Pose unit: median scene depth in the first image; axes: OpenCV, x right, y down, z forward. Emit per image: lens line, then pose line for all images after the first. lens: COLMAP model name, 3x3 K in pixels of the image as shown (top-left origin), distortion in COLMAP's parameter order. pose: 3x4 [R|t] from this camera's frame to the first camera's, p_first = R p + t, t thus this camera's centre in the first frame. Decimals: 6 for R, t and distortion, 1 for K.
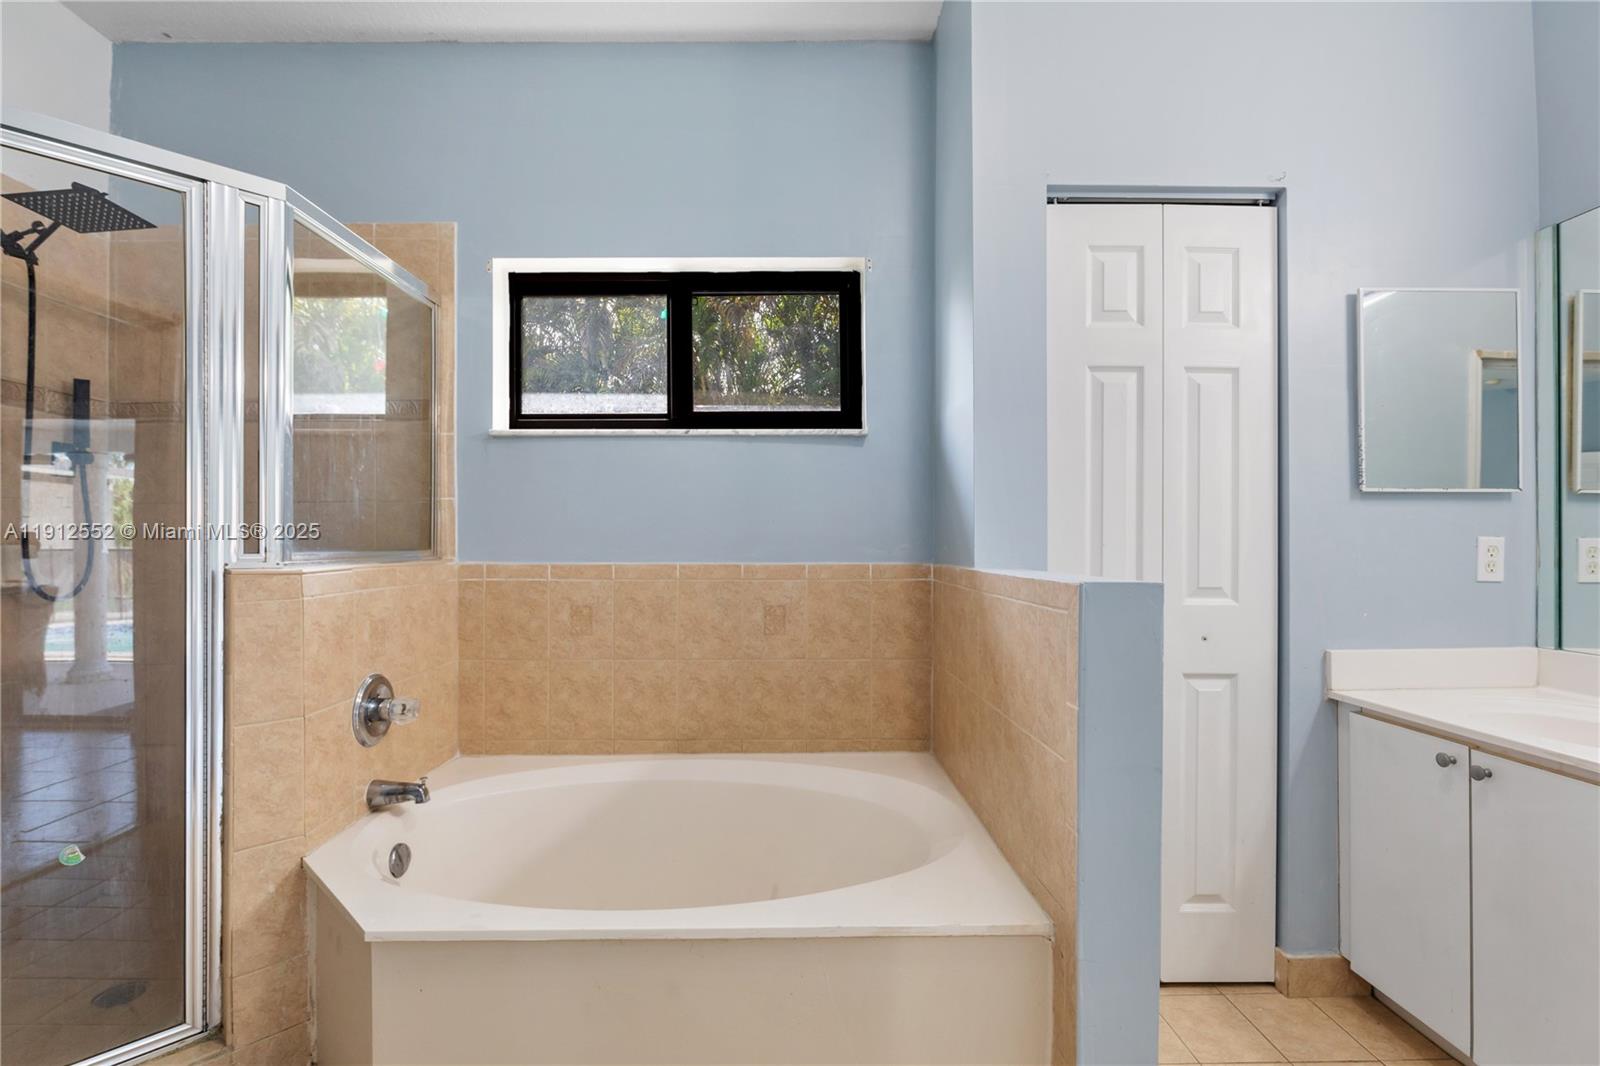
lens RADIAL K [[751.7, 0, 800.0], [0, 751.7, 533.0], [0, 0, 1]] dist [0.000059, -0.000156]
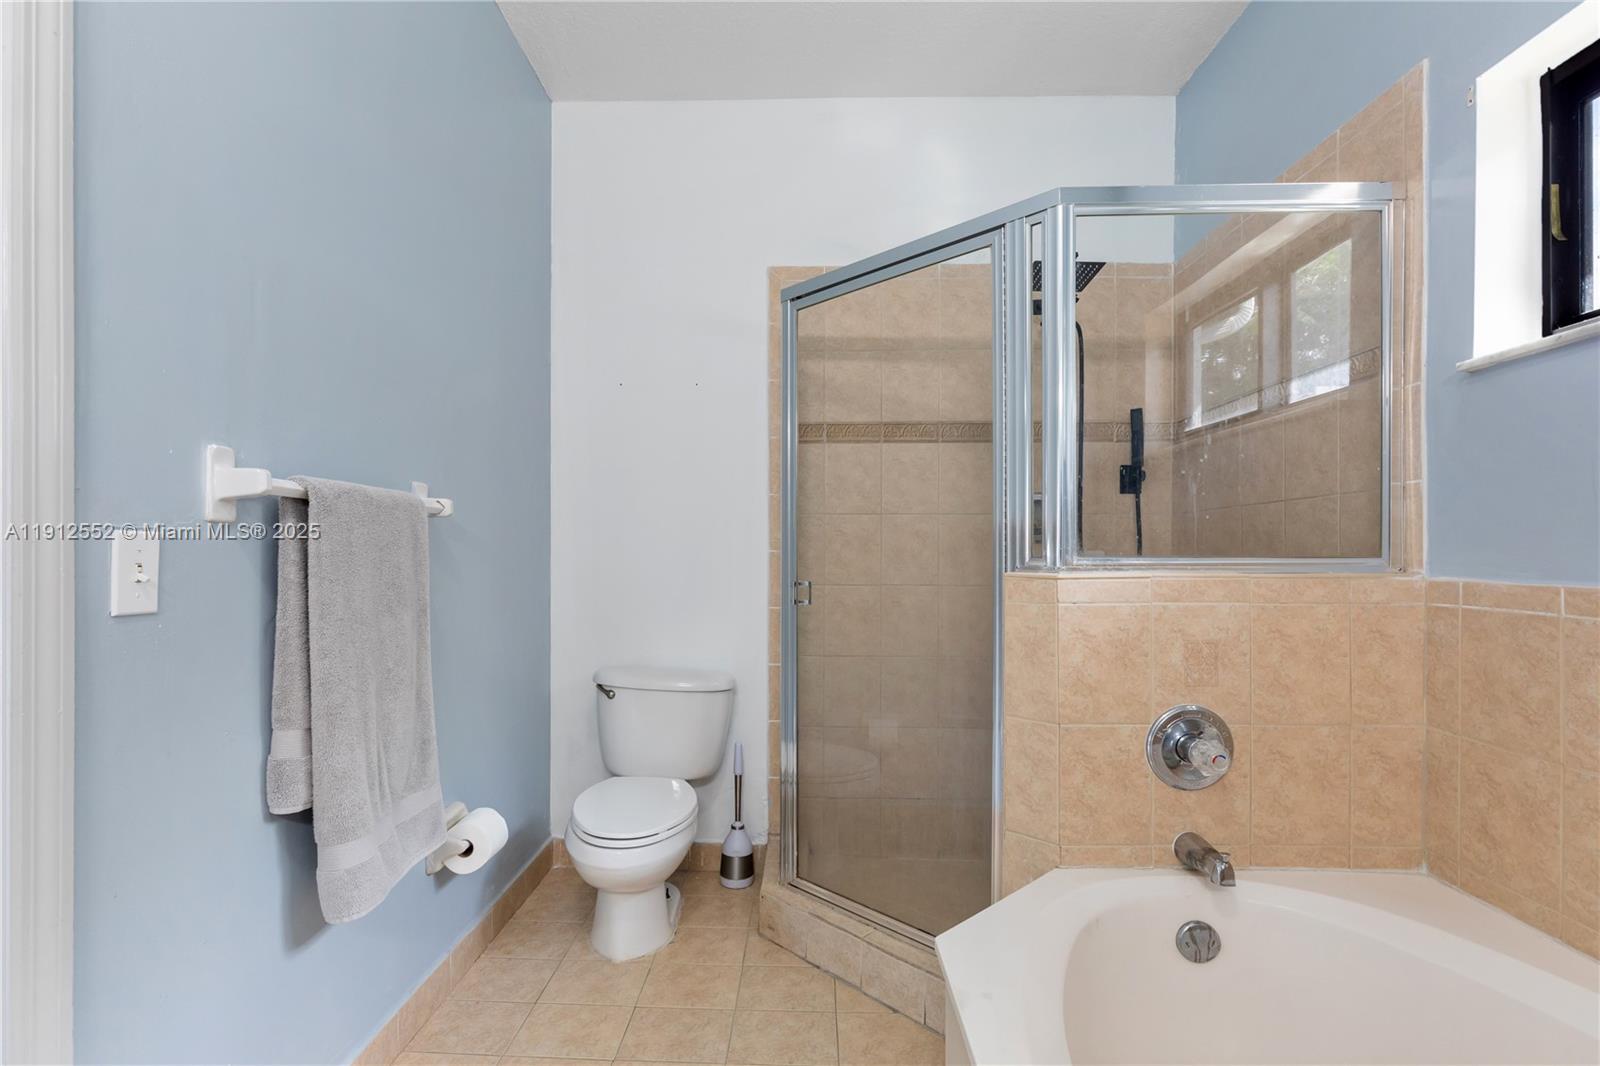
lens RADIAL K [[776.6, 0, 795.8], [0, 776.6, 553.0], [0, 0, 1]] dist [0.001955, 0.000257]
pose [[-0.052222, 0.001147, -0.998635, 0.251401], [0.011306, 0.999936, 0.000557, 0.011089], [0.998572, -0.011261, -0.052231, 0.487710]]
